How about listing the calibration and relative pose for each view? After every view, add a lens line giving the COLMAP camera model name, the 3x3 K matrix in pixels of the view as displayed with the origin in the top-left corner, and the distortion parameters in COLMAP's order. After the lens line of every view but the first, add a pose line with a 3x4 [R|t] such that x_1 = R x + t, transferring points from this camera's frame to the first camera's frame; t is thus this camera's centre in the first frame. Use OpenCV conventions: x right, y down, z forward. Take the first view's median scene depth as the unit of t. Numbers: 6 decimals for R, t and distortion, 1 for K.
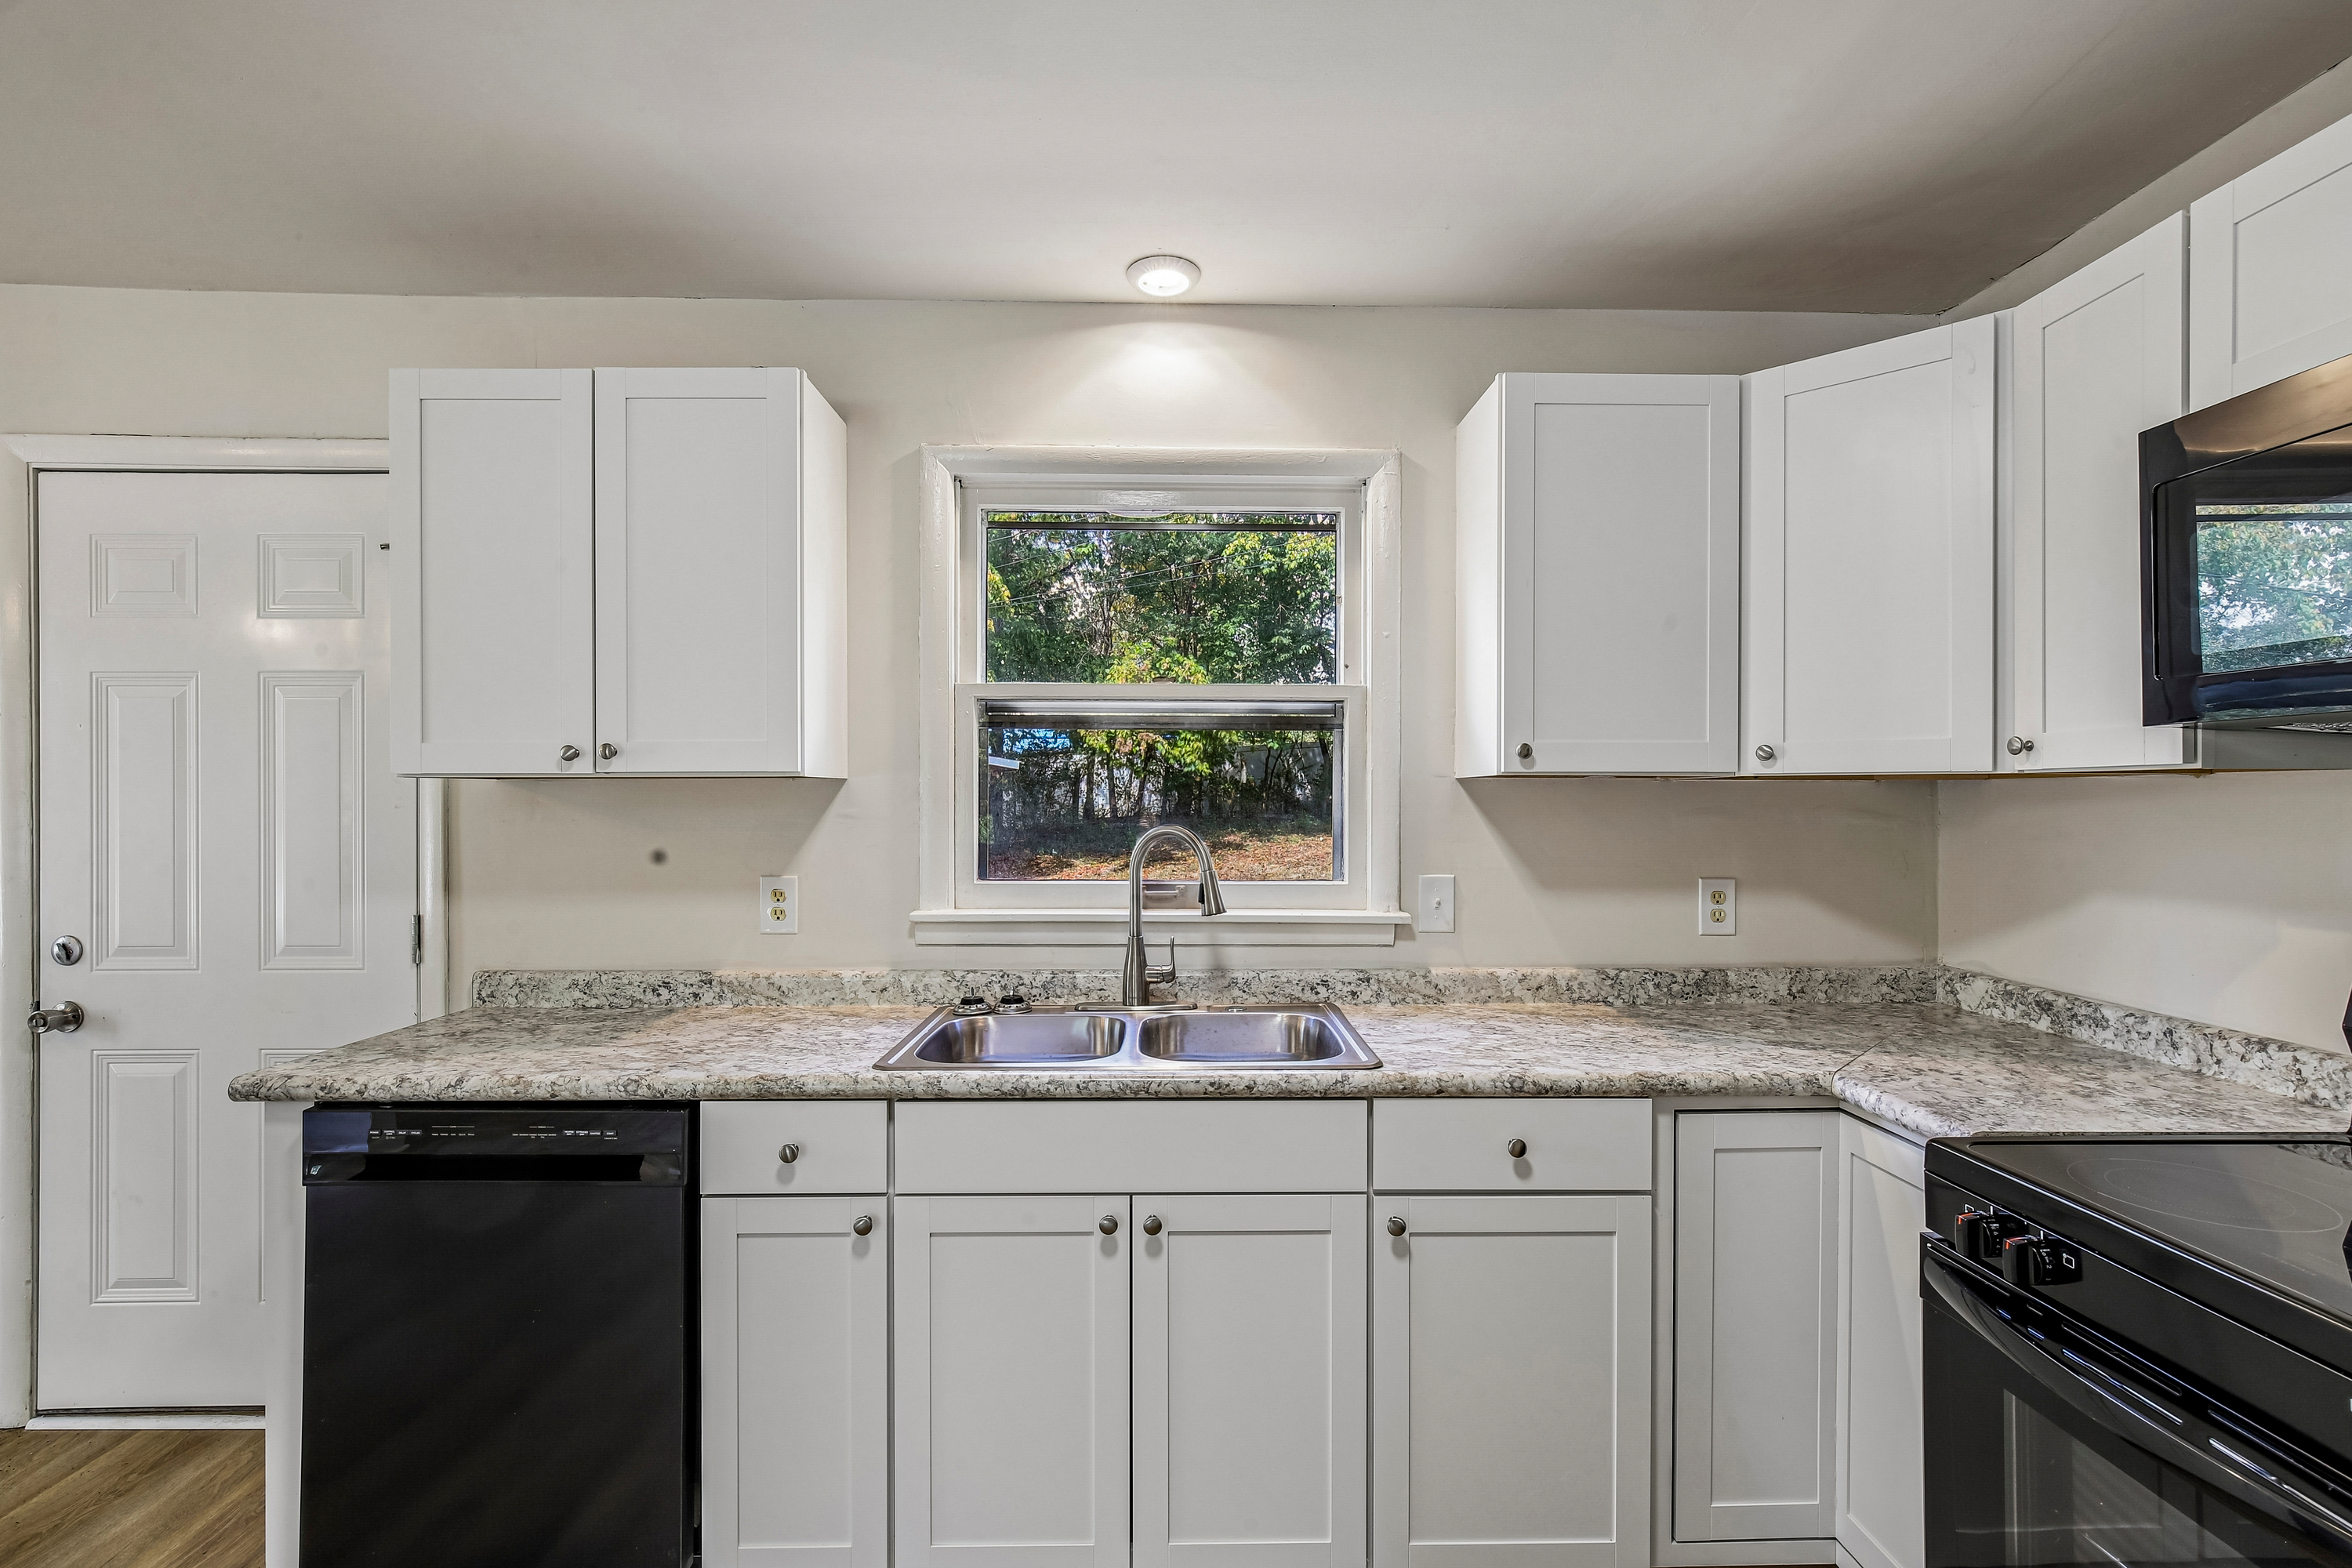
lens RADIAL K [[1123.7, 0, 1176.0], [0, 1123.7, 784.0], [0, 0, 1]] dist [-0.005211, 0.004195]
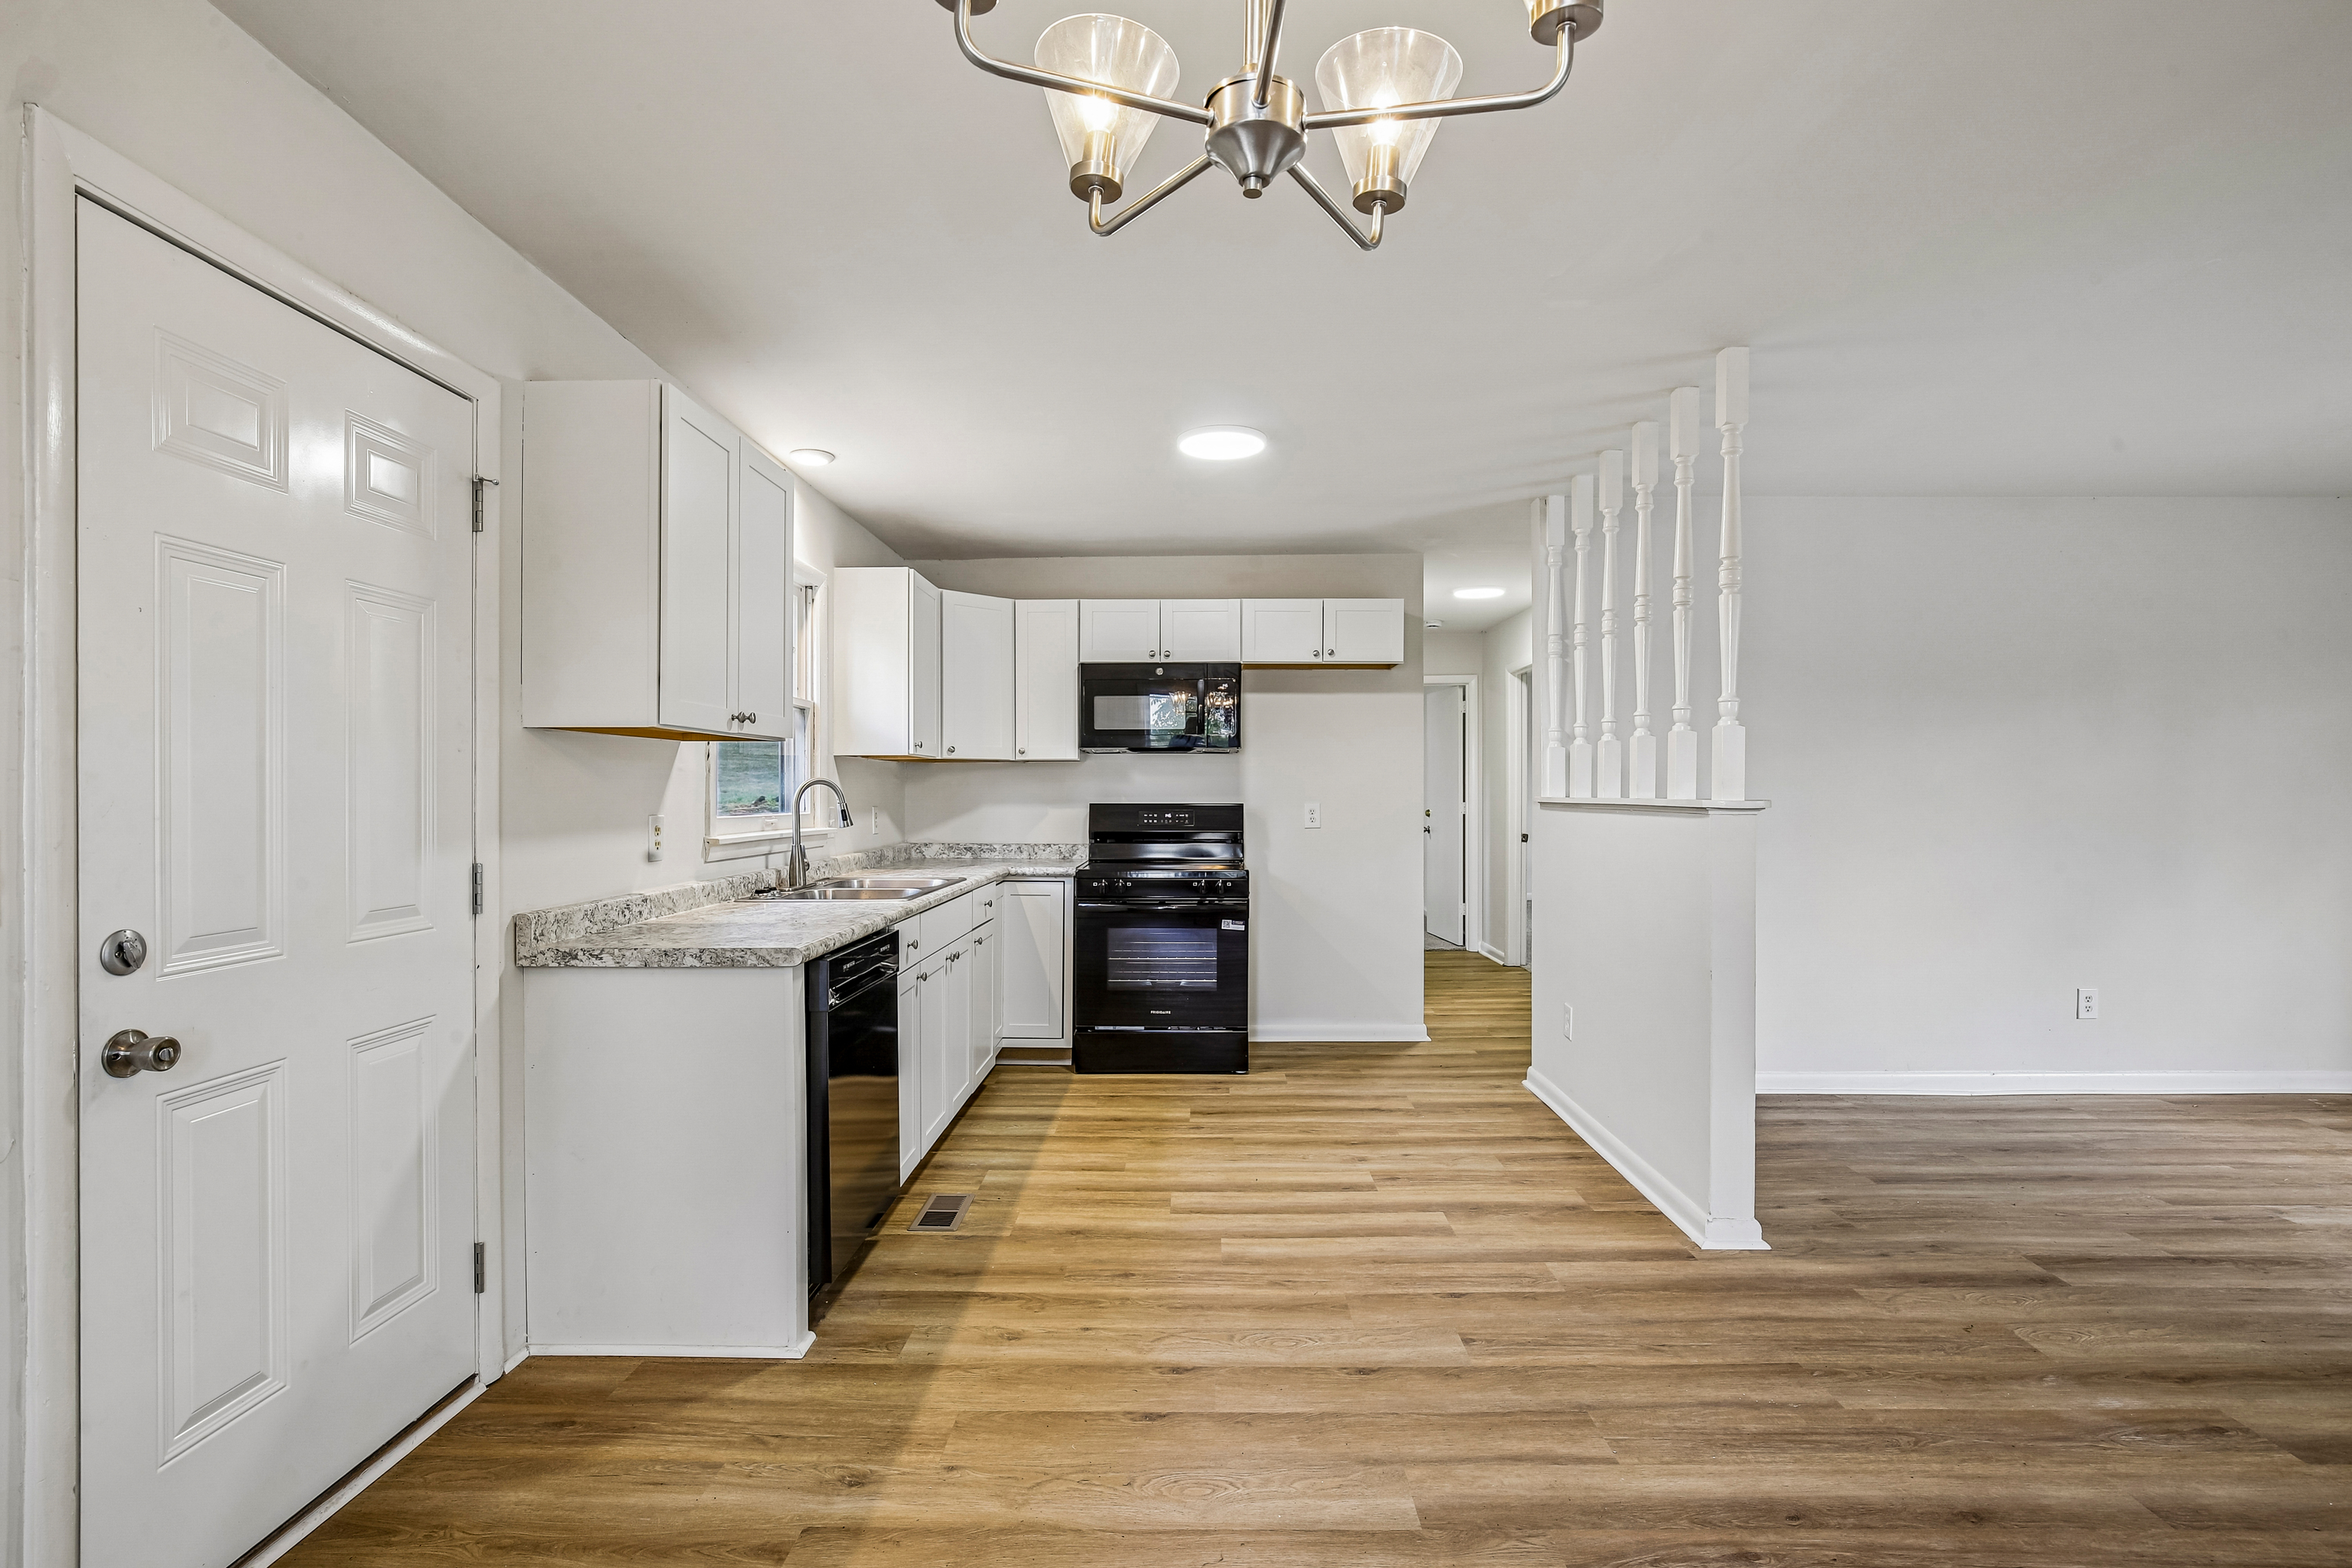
lens RADIAL K [[1123.7, 0, 1176.0], [0, 1123.7, 784.0], [0, 0, 1]] dist [-0.005211, 0.004195]
pose [[0.022018, 0.008725, 0.999719, -1.665252], [-0.003565, 0.999956, -0.008649, 0.058027], [-0.999751, -0.003374, 0.022048, 0.400669]]
